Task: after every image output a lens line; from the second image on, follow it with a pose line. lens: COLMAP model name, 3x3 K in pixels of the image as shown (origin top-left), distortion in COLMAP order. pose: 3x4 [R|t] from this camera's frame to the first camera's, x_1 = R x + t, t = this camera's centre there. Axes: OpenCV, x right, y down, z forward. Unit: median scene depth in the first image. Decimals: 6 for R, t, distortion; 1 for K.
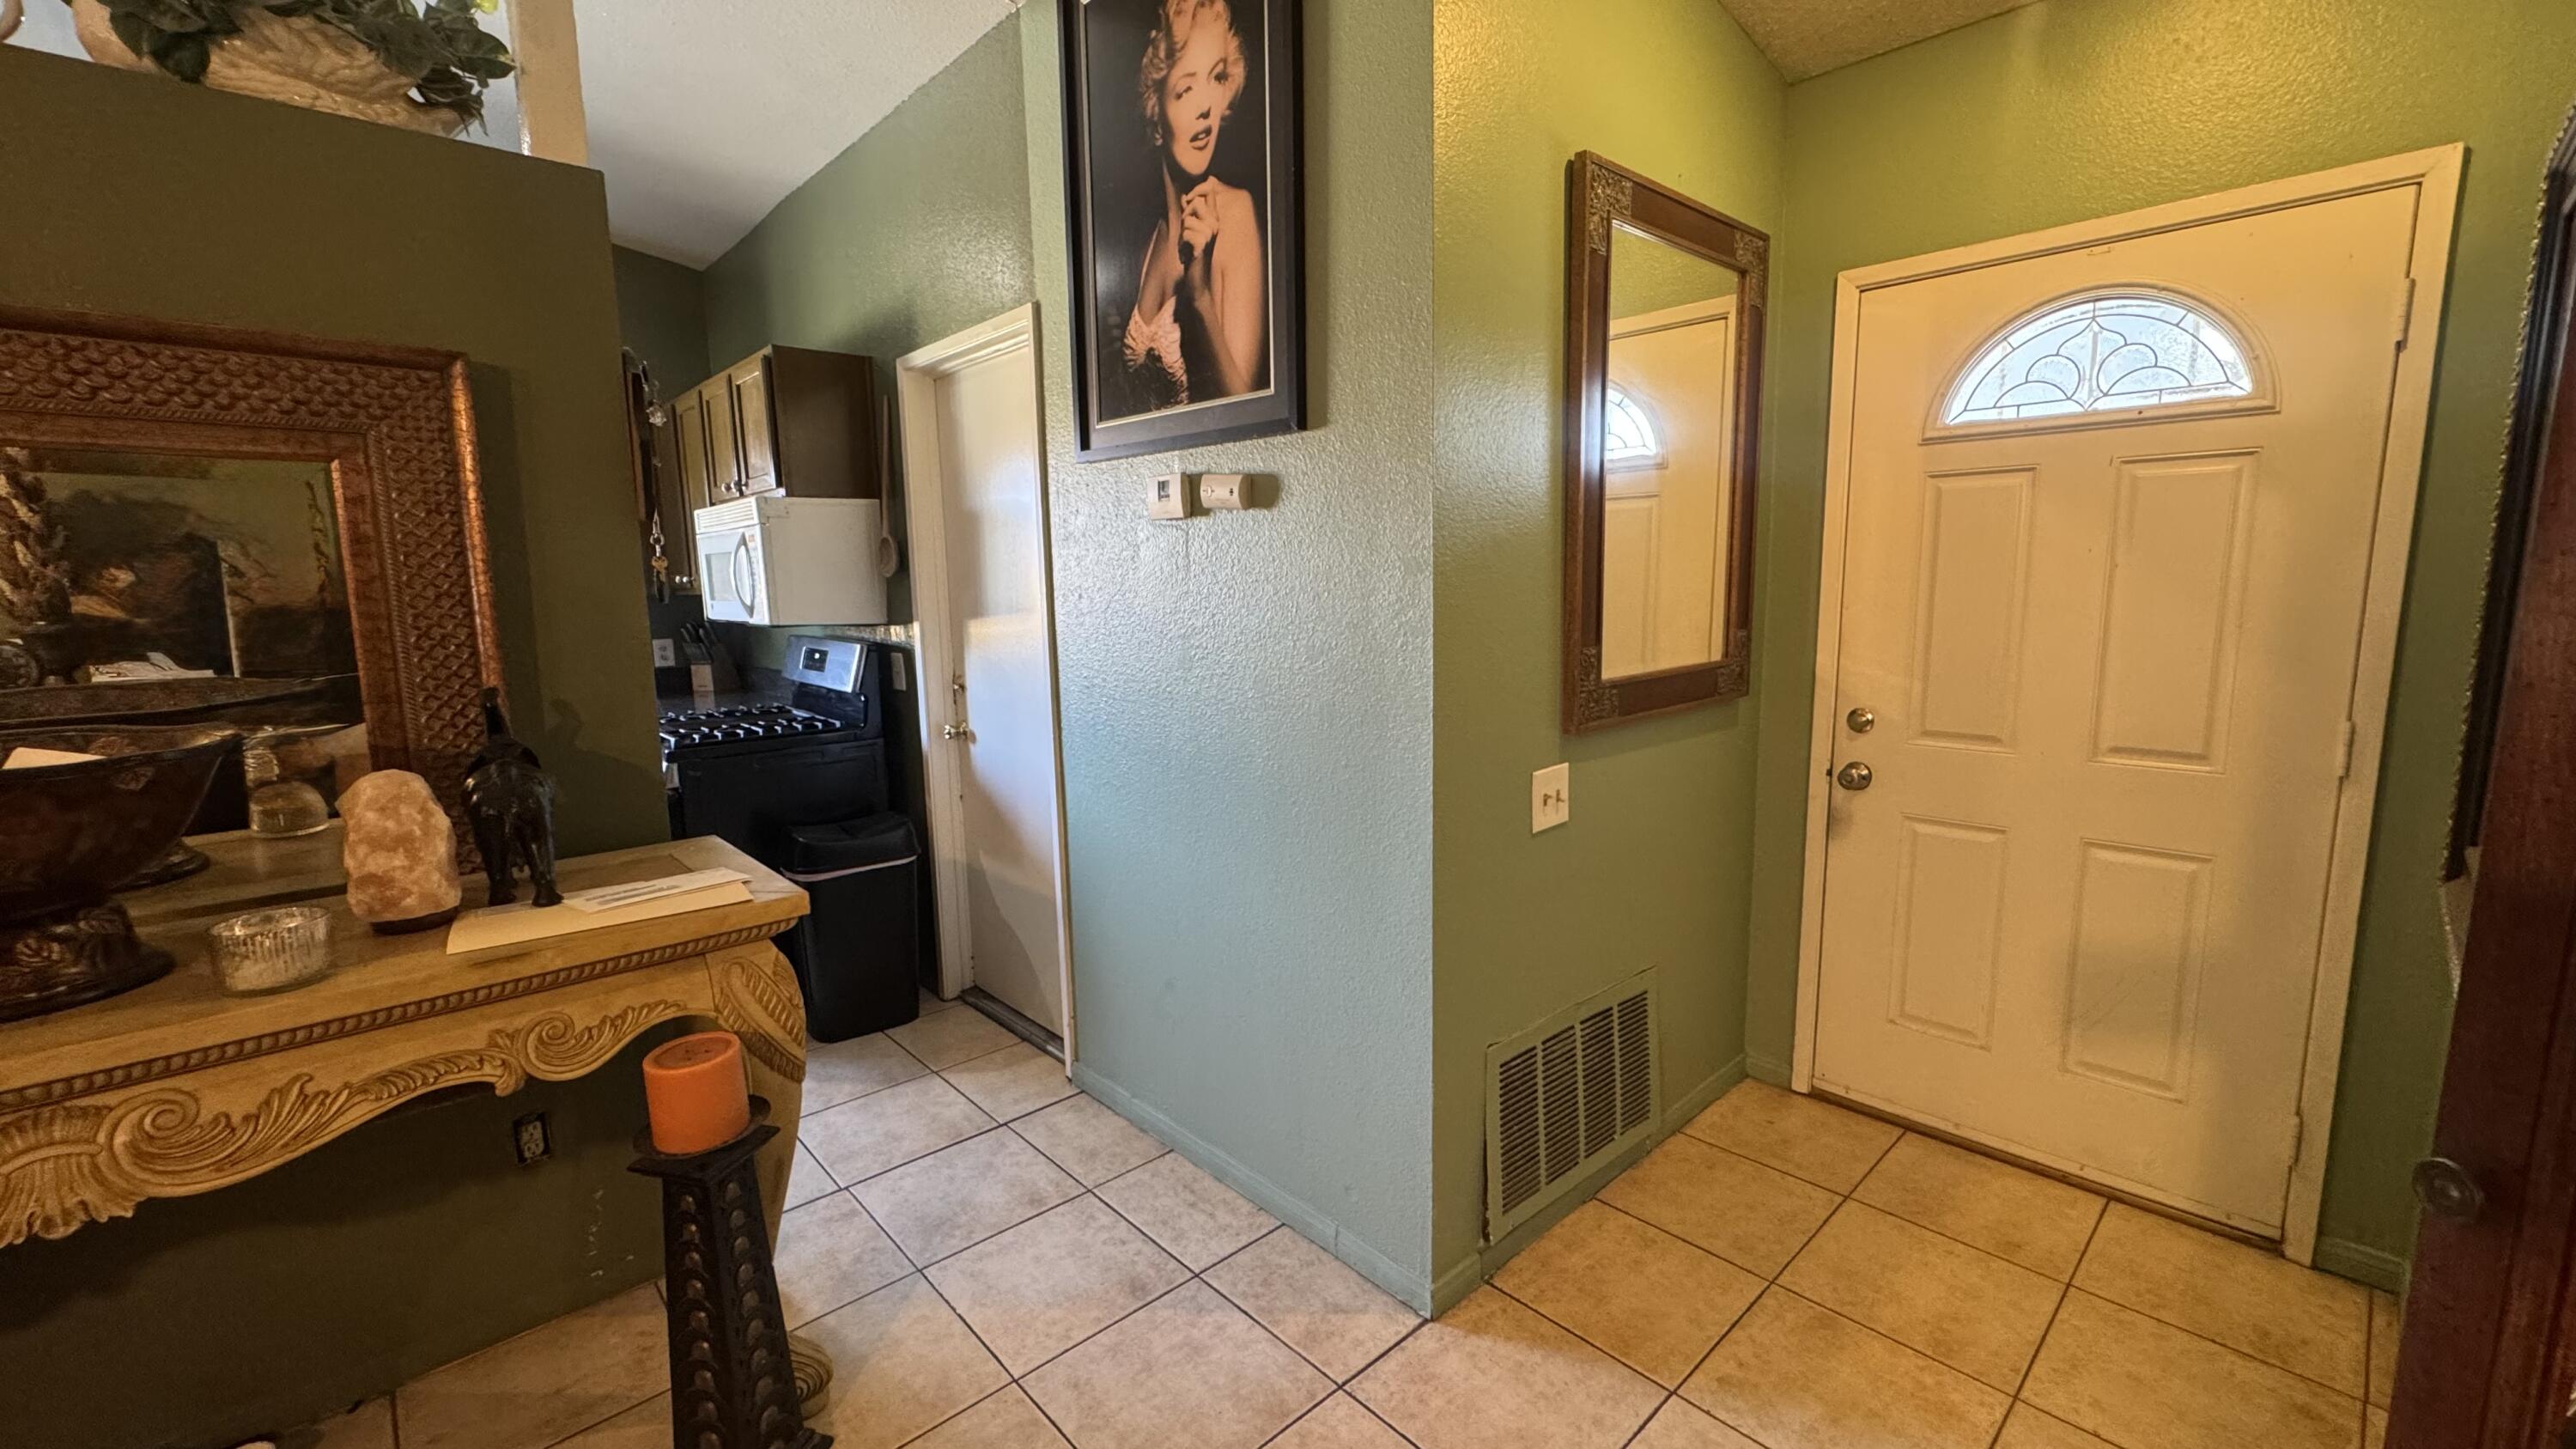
lens RADIAL K [[1026.9, 0, 1289.2], [0, 1026.9, 724.6], [0, 0, 1]] dist [-0.001697, -0.000244]
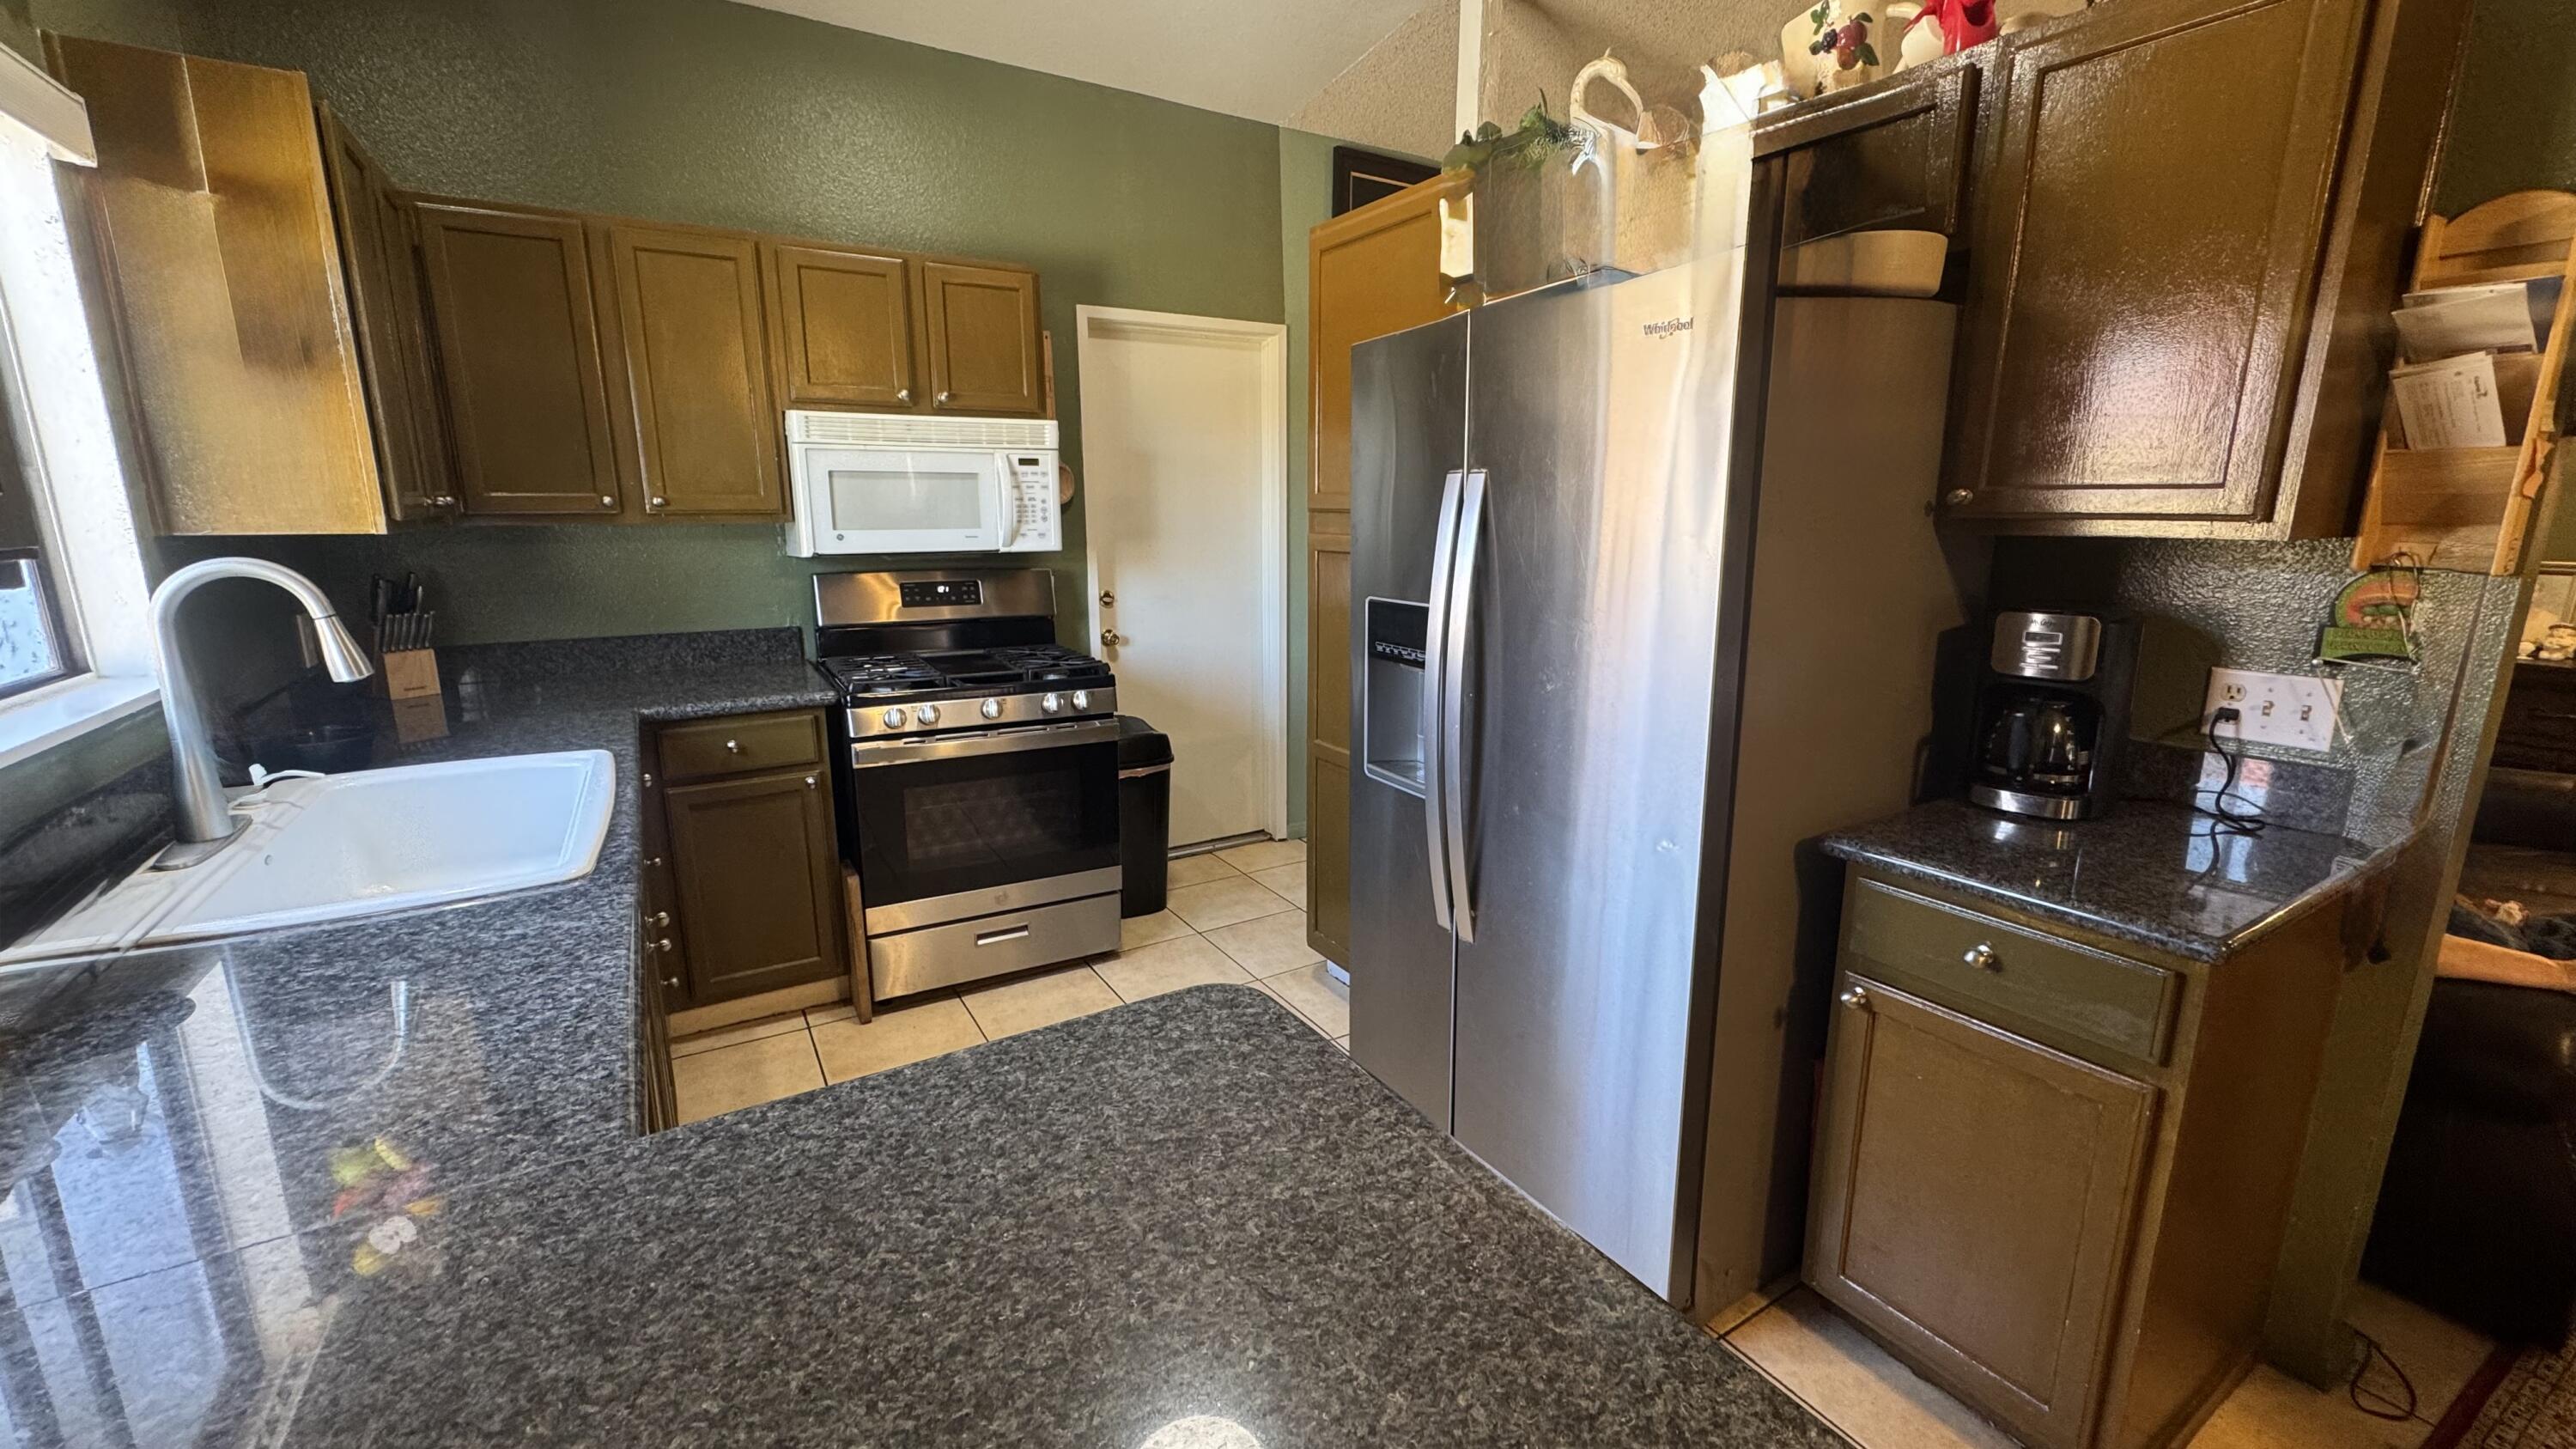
lens RADIAL K [[1026.9, 0, 1289.2], [0, 1026.9, 724.6], [0, 0, 1]] dist [-0.001697, -0.000244]
pose [[0.192871, -0.190552, 0.962544, -2.330740], [0.134172, 0.976870, 0.166504, -0.108928], [-0.972008, 0.097033, 0.213976, 0.917999]]
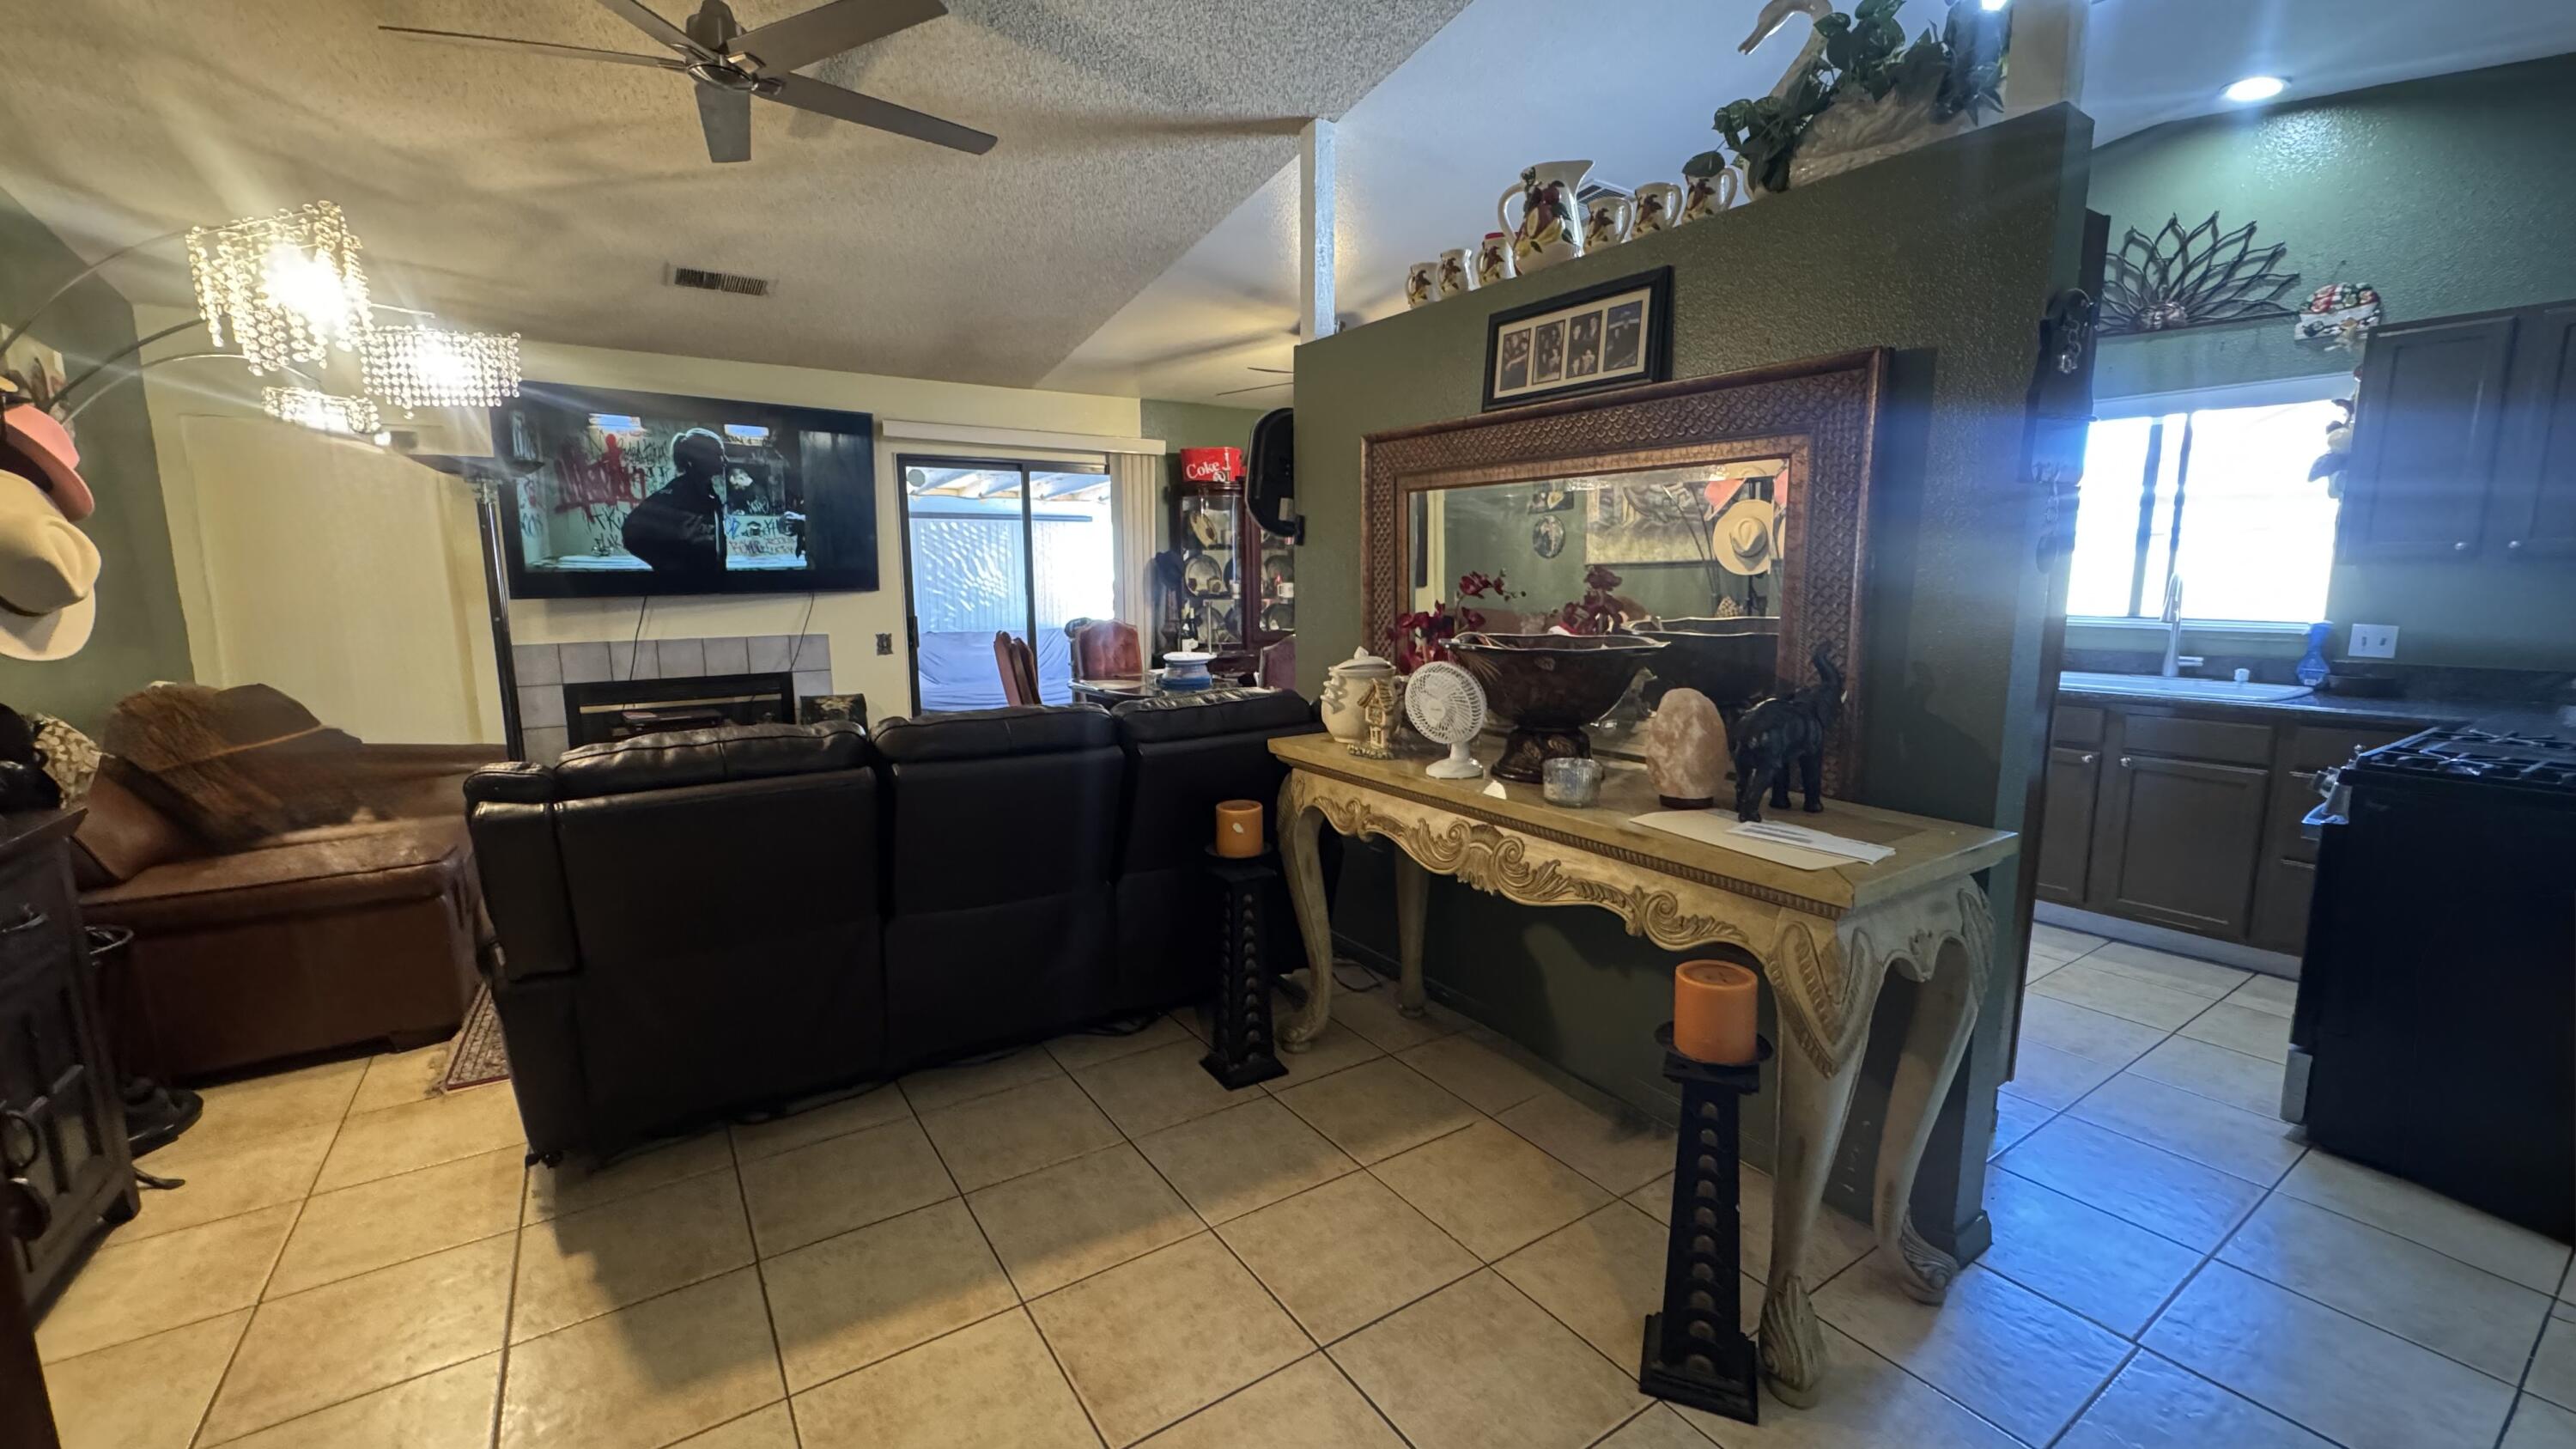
lens RADIAL K [[1026.9, 0, 1289.2], [0, 1026.9, 724.6], [0, 0, 1]] dist [-0.001697, -0.000244]
pose [[-0.161985, 0.164452, -0.972993, 0.396103], [-0.130645, 0.973762, 0.186332, -0.068634], [0.978107, 0.157300, -0.136250, 0.487791]]
